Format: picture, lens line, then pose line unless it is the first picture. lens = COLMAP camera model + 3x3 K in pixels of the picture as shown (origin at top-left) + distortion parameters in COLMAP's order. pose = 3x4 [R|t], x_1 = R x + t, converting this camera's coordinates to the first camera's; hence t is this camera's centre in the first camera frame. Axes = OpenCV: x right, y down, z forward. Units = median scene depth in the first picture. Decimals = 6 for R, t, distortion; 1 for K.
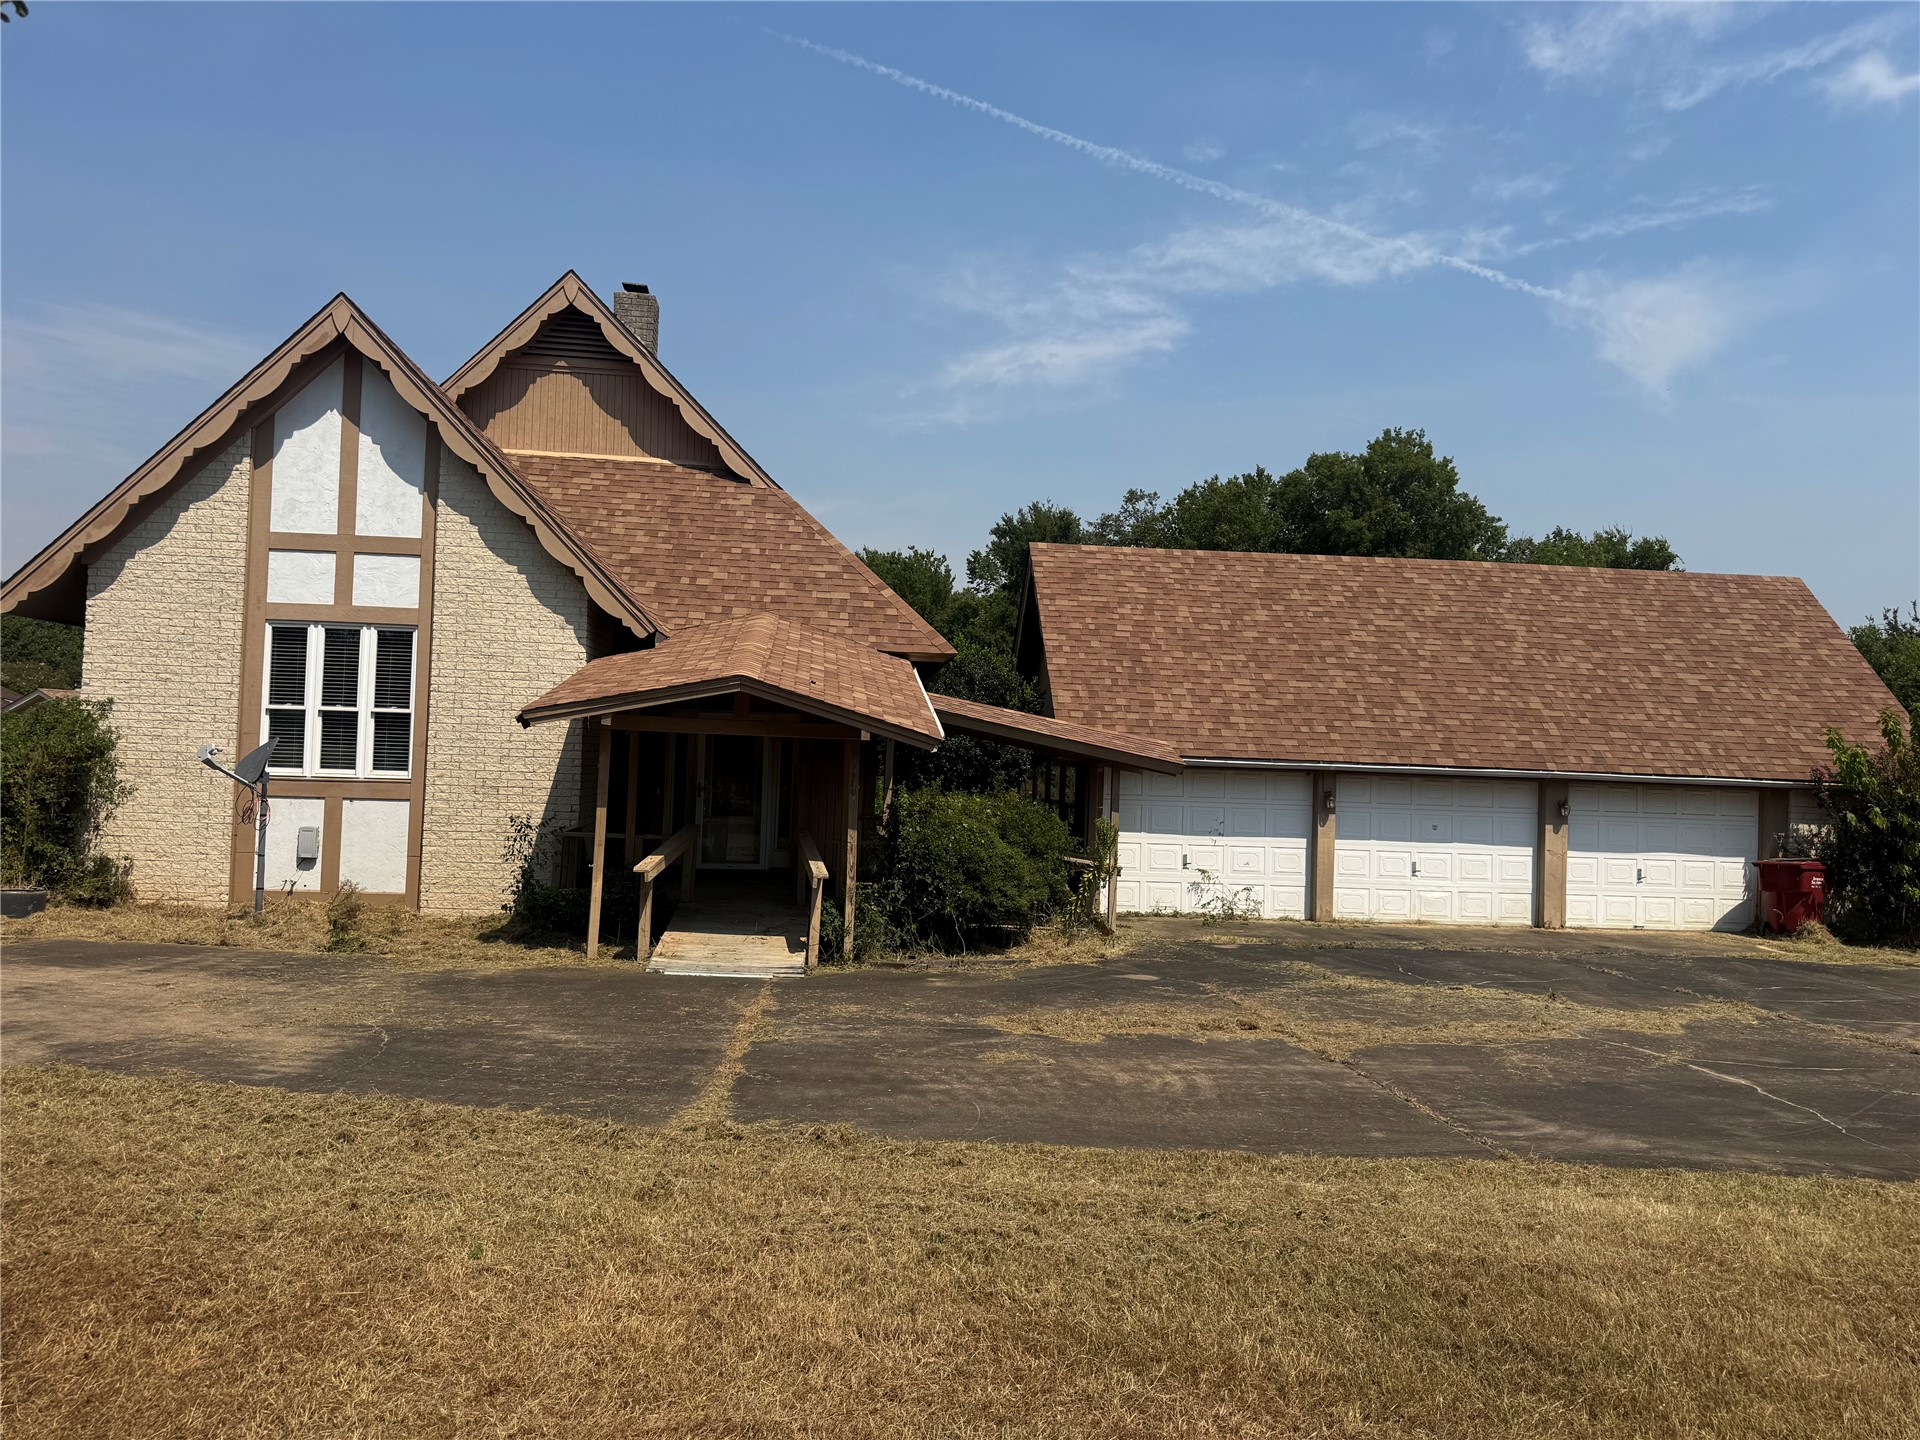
lens RADIAL K [[1347.1, 0, 961.4], [0, 1347.1, 734.4], [0, 0, 1]] dist [0.016490, -0.007764]
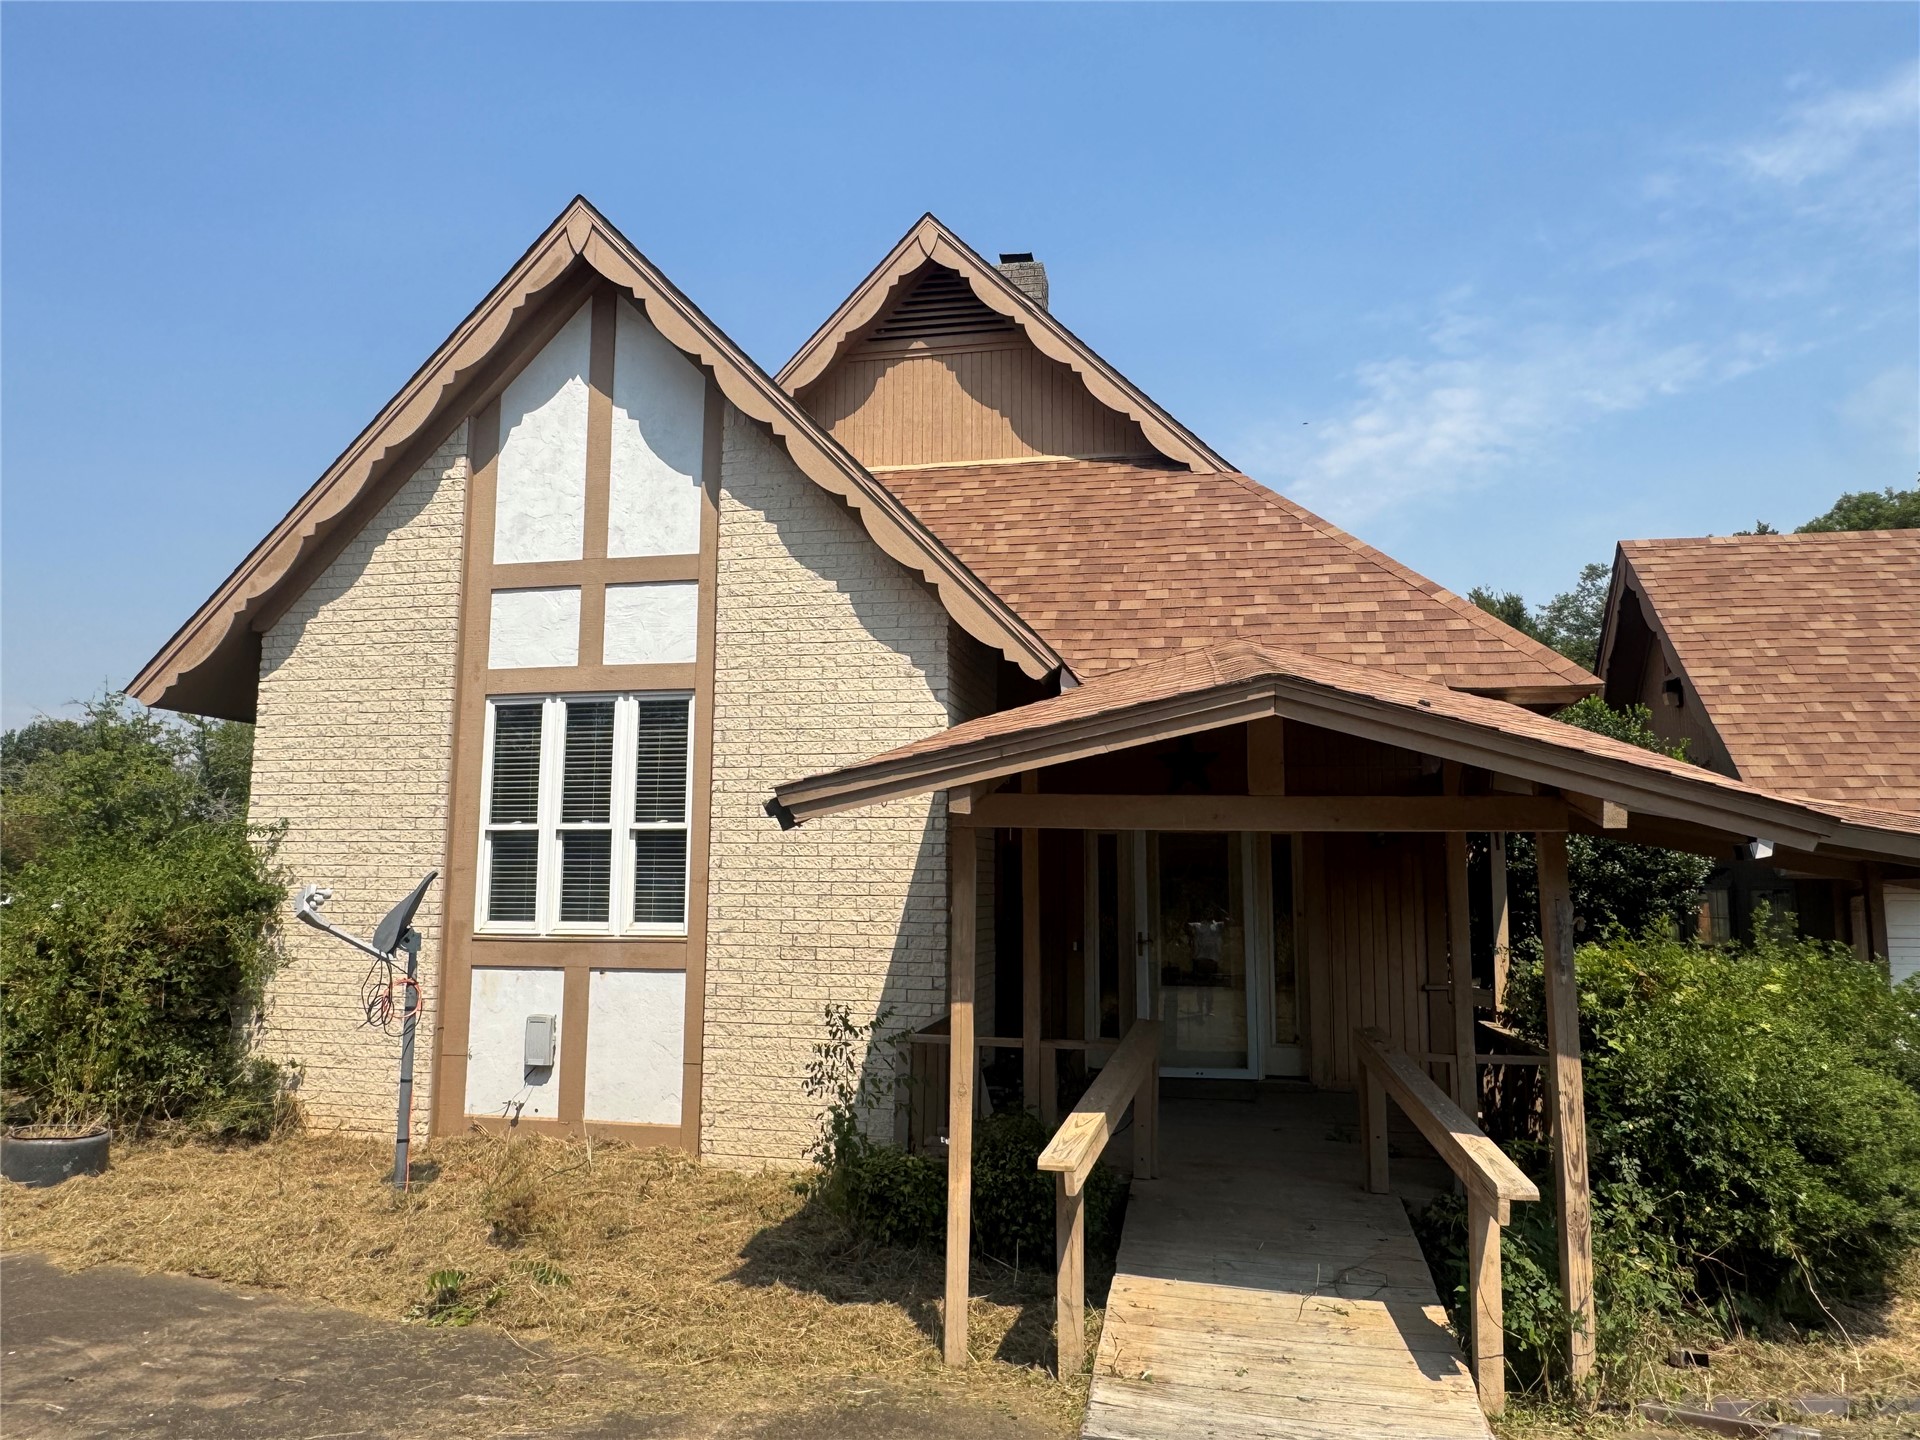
lens RADIAL K [[1280.7, 0, 969.3], [0, 1280.7, 722.4], [0, 0, 1]] dist [0.029694, -0.007972]
pose [[0.955784, -0.062458, -0.287360, -0.091165], [0.030549, 0.992986, -0.114216, 0.006372], [0.292478, 0.100387, 0.950989, 0.398605]]
